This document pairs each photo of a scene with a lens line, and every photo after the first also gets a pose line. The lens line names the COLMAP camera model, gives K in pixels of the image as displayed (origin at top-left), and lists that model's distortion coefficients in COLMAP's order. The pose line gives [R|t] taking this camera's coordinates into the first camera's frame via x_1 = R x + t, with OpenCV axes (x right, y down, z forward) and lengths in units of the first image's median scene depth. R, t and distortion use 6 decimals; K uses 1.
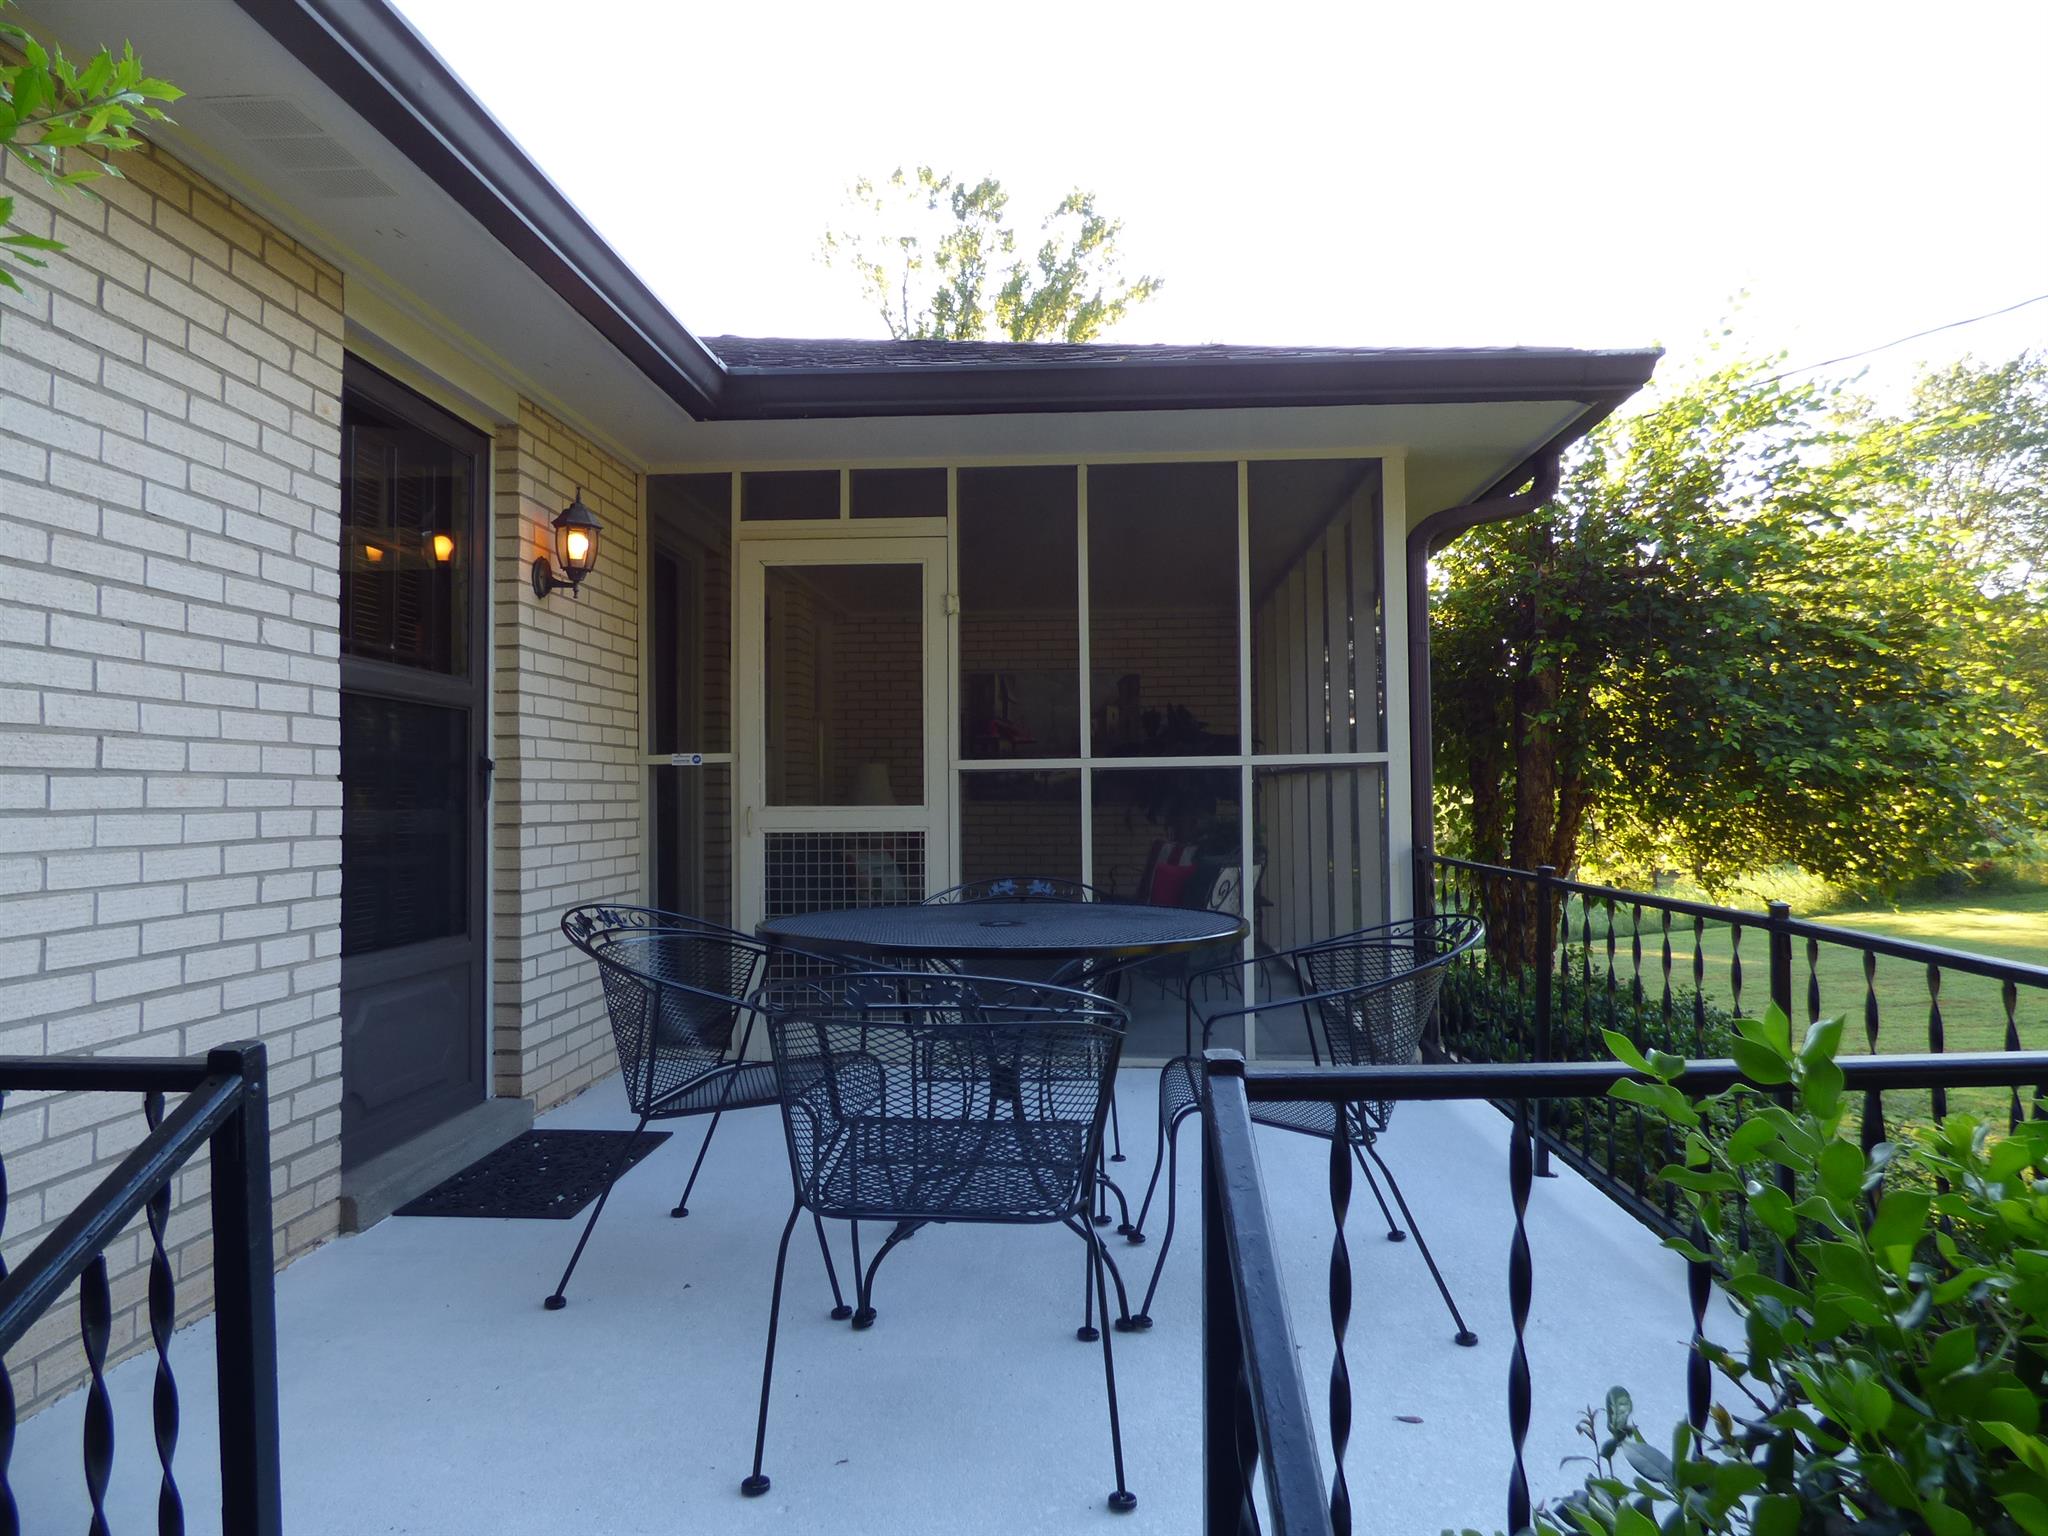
lens RADIAL K [[1252.9, 0, 1023.9], [0, 1252.9, 758.1], [0, 0, 1]] dist [-0.001931, -0.001679]
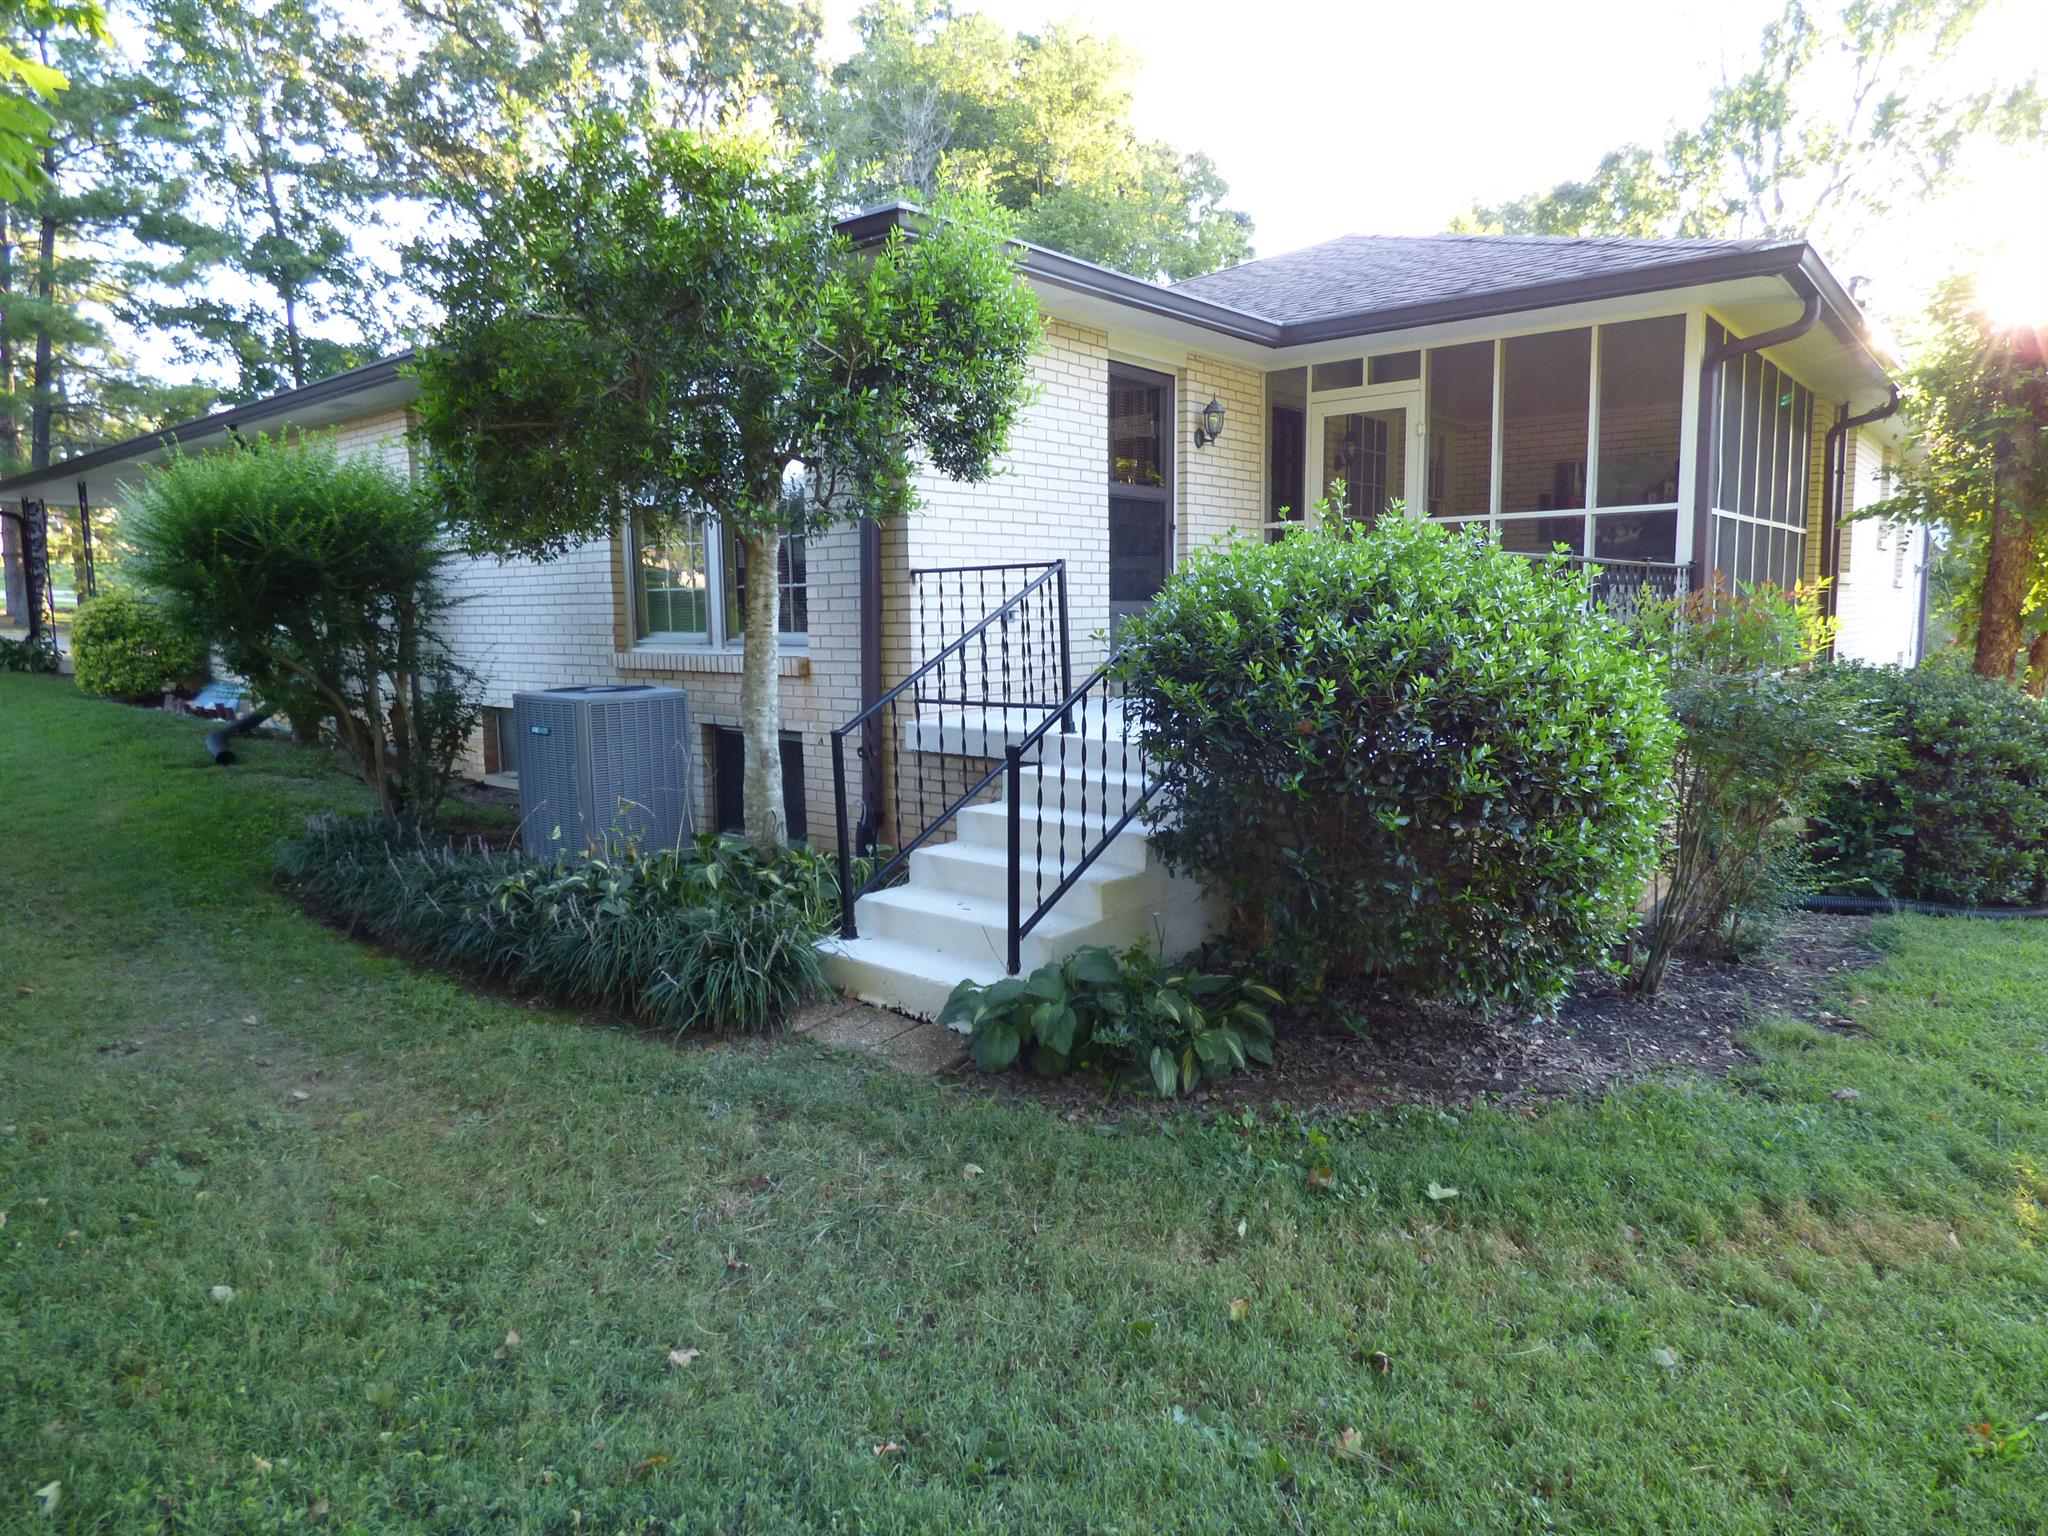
lens RADIAL K [[1252.9, 0, 1023.9], [0, 1252.9, 758.1], [0, 0, 1]] dist [-0.001931, -0.001679]
pose [[0.803798, 0.071771, -0.590558, 0.584783], [0.022143, 0.988399, 0.150259, 0.058722], [0.594491, -0.133855, 0.792883, -0.819188]]
